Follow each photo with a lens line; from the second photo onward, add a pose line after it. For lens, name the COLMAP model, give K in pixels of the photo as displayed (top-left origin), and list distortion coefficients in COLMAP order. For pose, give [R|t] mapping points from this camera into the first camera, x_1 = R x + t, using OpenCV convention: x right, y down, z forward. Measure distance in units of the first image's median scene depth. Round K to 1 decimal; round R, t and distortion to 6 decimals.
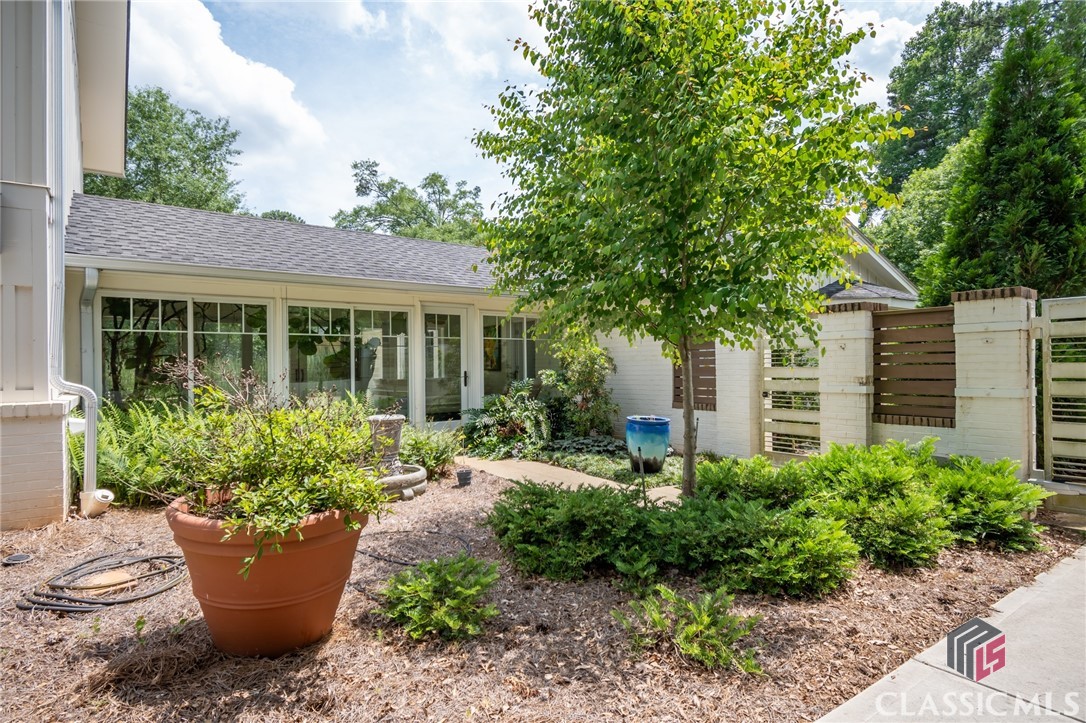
lens RADIAL K [[572.6, 0, 543.0], [0, 572.6, 361.5], [0, 0, 1]] dist [-0.001392, -0.000380]
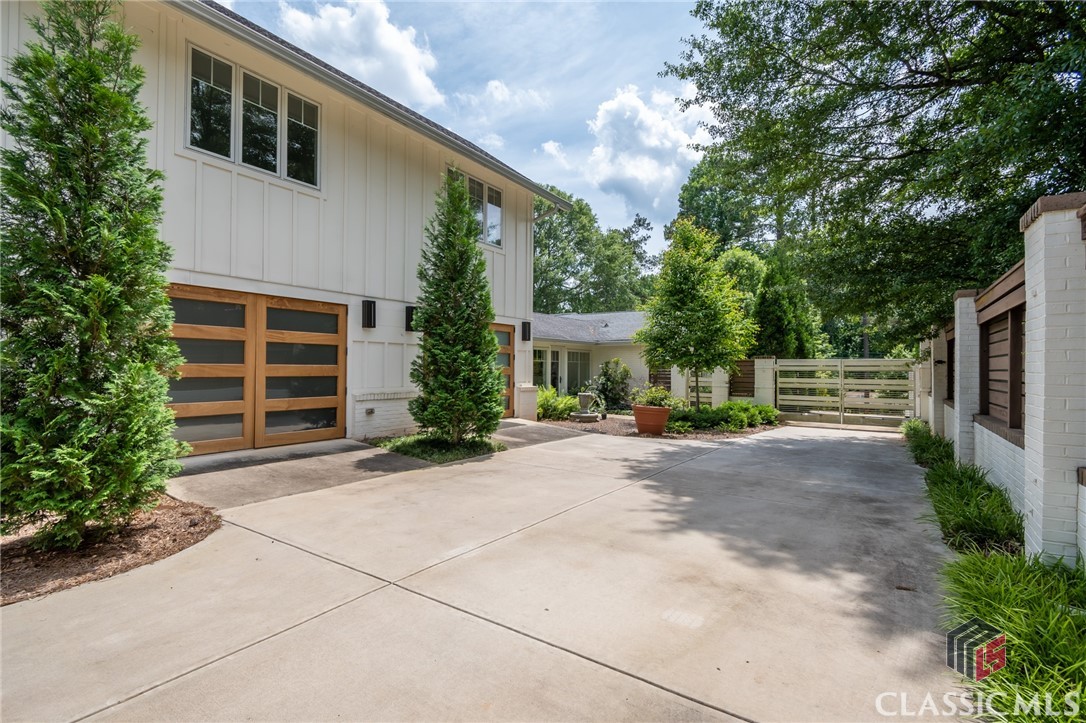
lens RADIAL K [[471.6, 0, 543.0], [0, 471.6, 361.5], [0, 0, 1]] dist [0.000041, 0.000032]
pose [[0.955592, 0.022980, 0.293796, -1.252437], [-0.020900, 0.999729, -0.010220, -0.035843], [-0.293951, 0.003626, 0.955814, -1.244765]]
